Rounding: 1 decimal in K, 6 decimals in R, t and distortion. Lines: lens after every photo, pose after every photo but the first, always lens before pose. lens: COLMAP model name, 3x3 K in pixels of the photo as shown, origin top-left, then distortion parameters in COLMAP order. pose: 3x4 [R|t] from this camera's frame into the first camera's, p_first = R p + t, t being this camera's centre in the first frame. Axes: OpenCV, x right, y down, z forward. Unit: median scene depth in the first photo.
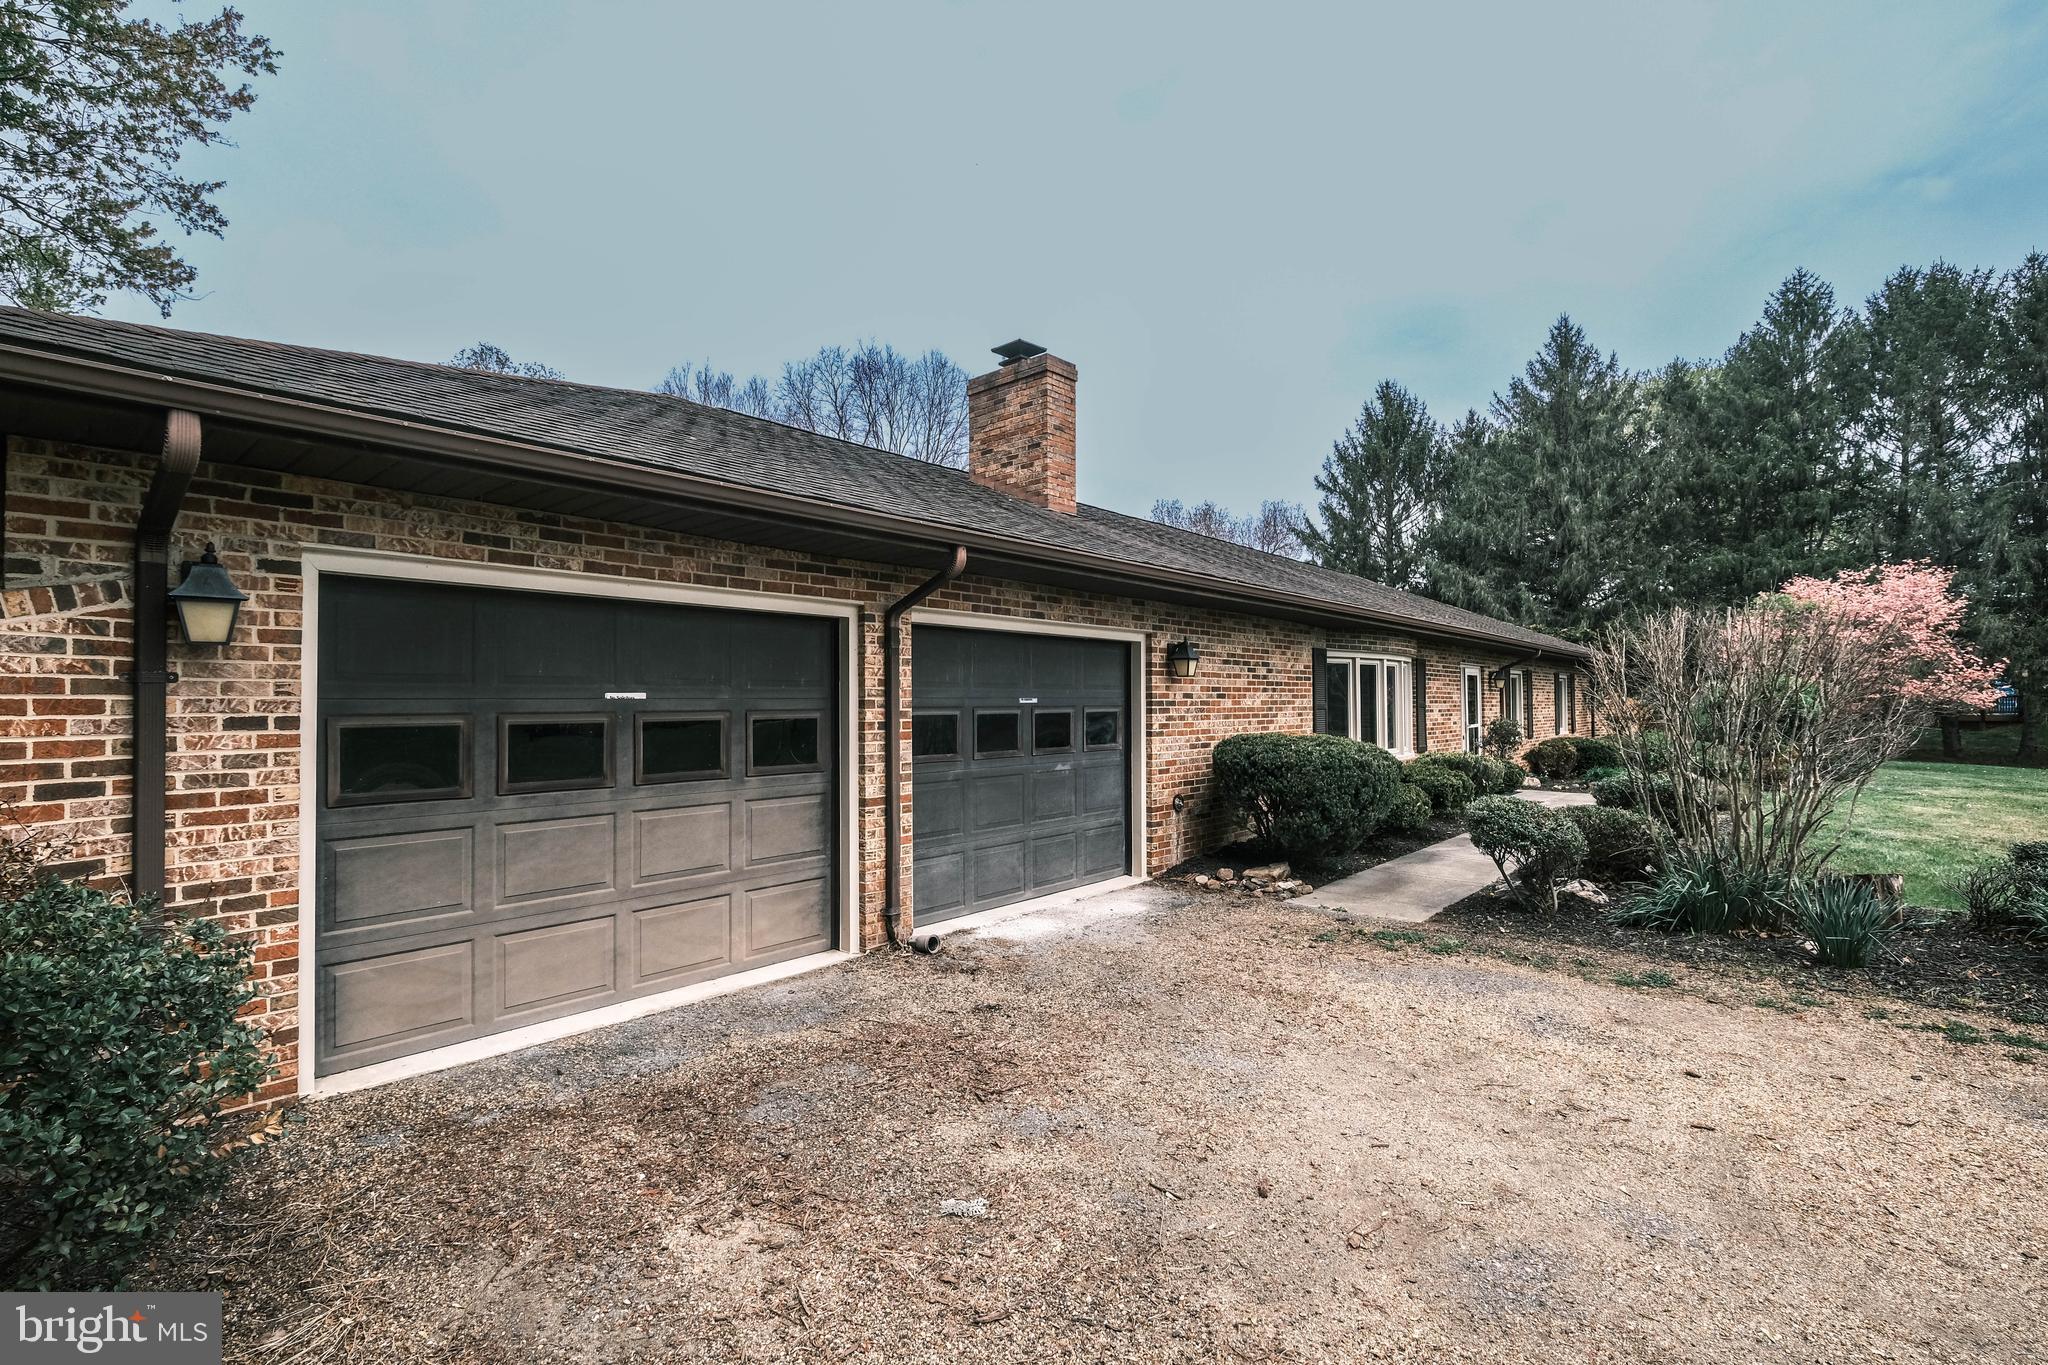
lens RADIAL K [[840.0, 0, 1010.5], [0, 840.0, 673.0], [0, 0, 1]] dist [-0.012545, -0.000640]
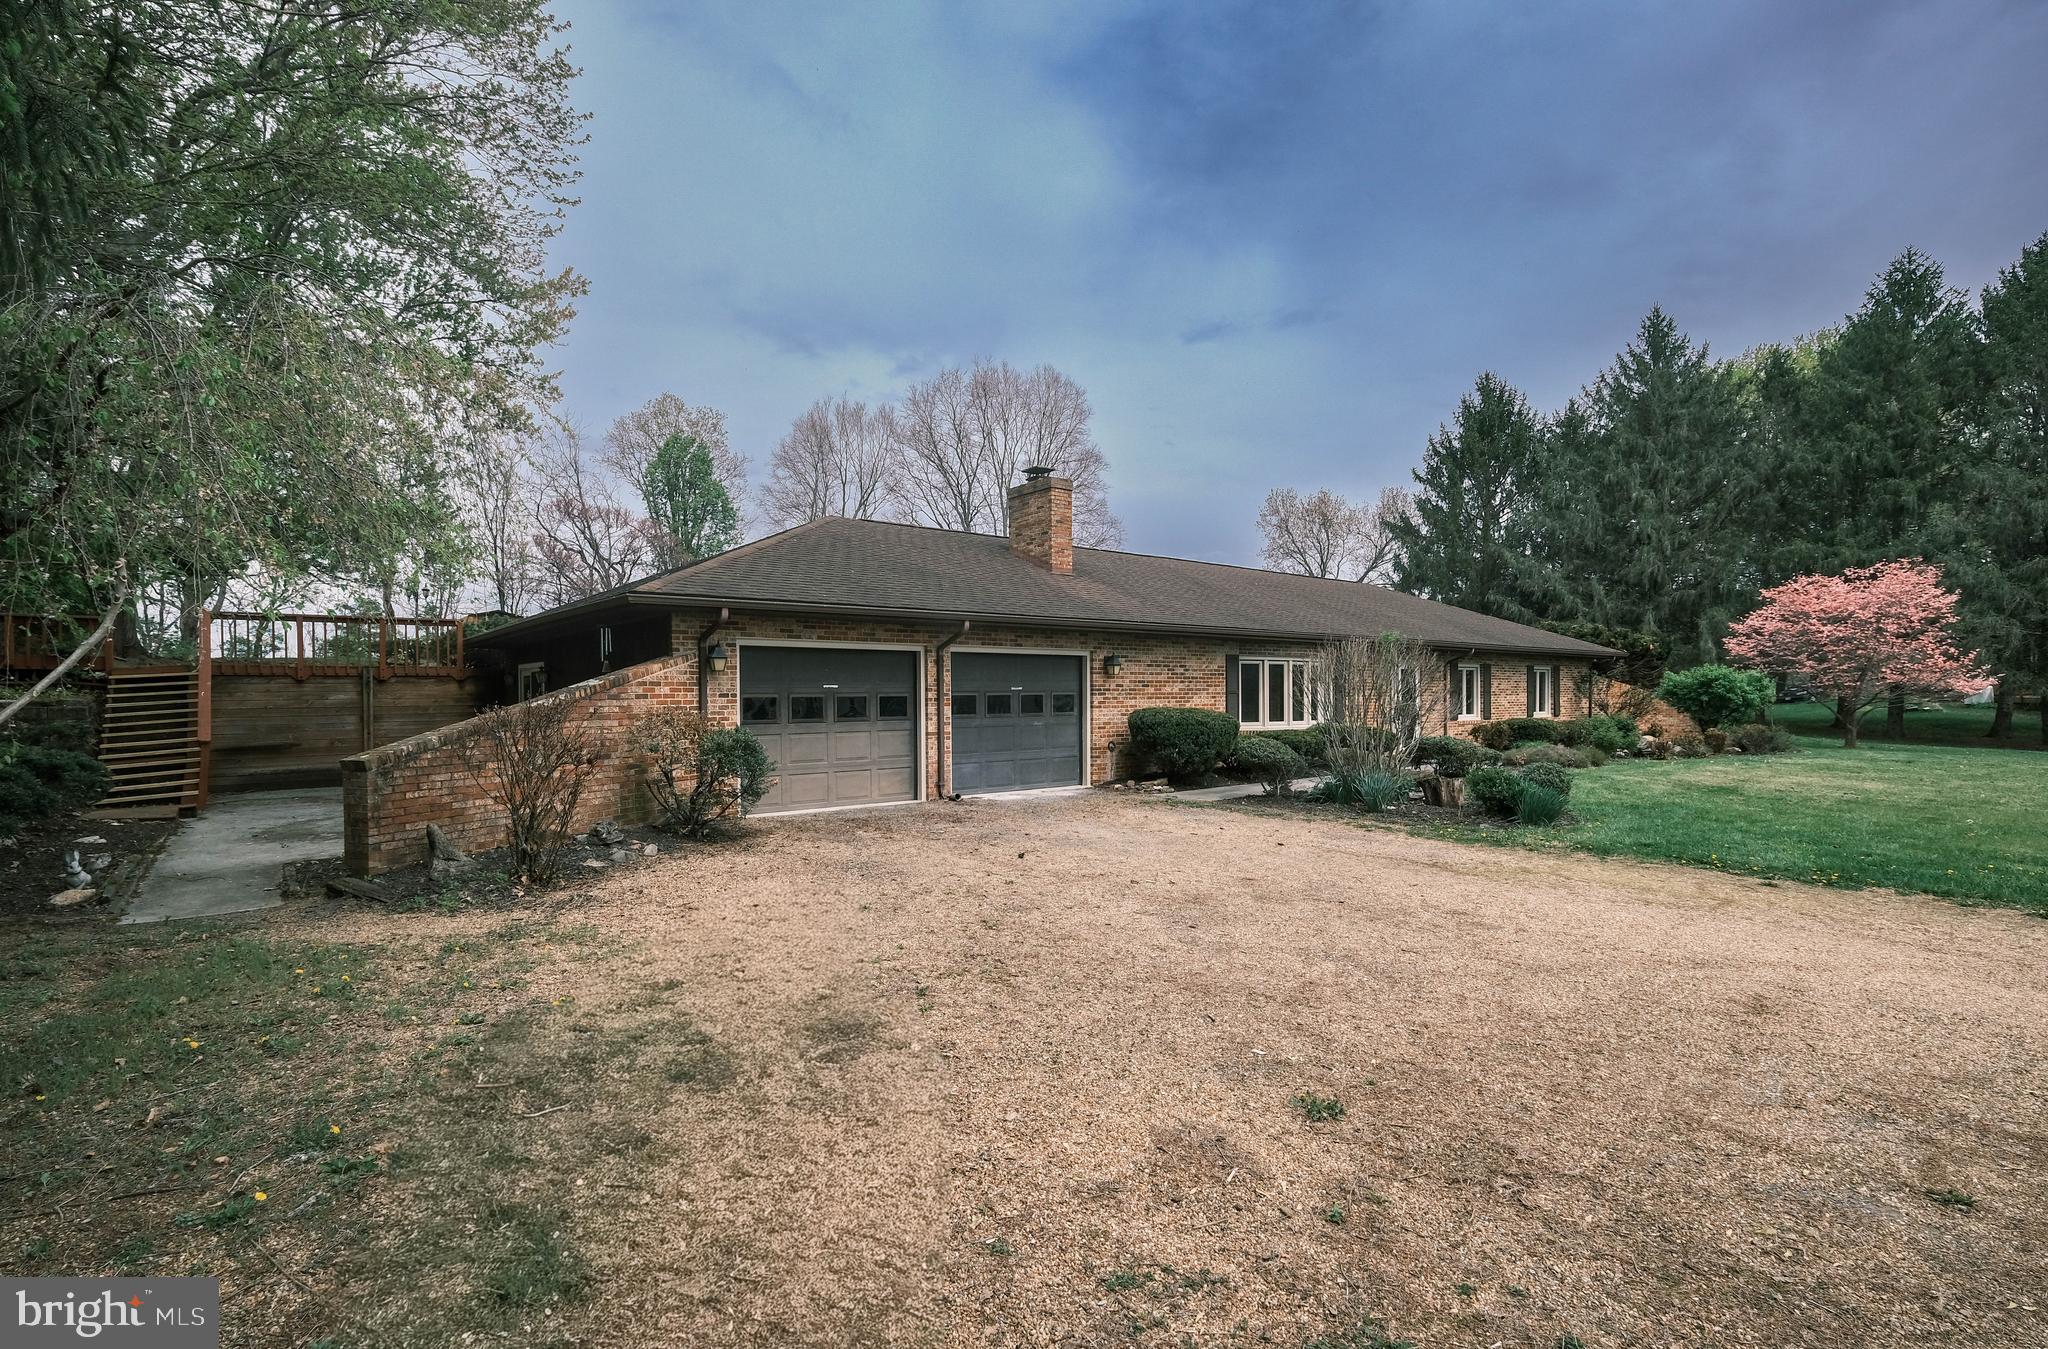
lens RADIAL K [[840.0, 0, 985.4], [0, 840.0, 676.9], [0, 0, 1]] dist [-0.012545, -0.000640]
pose [[0.983915, -0.004355, -0.178585, 0.261805], [0.007275, 0.999850, 0.015697, -0.021583], [0.178489, -0.016744, 0.983799, -0.813971]]
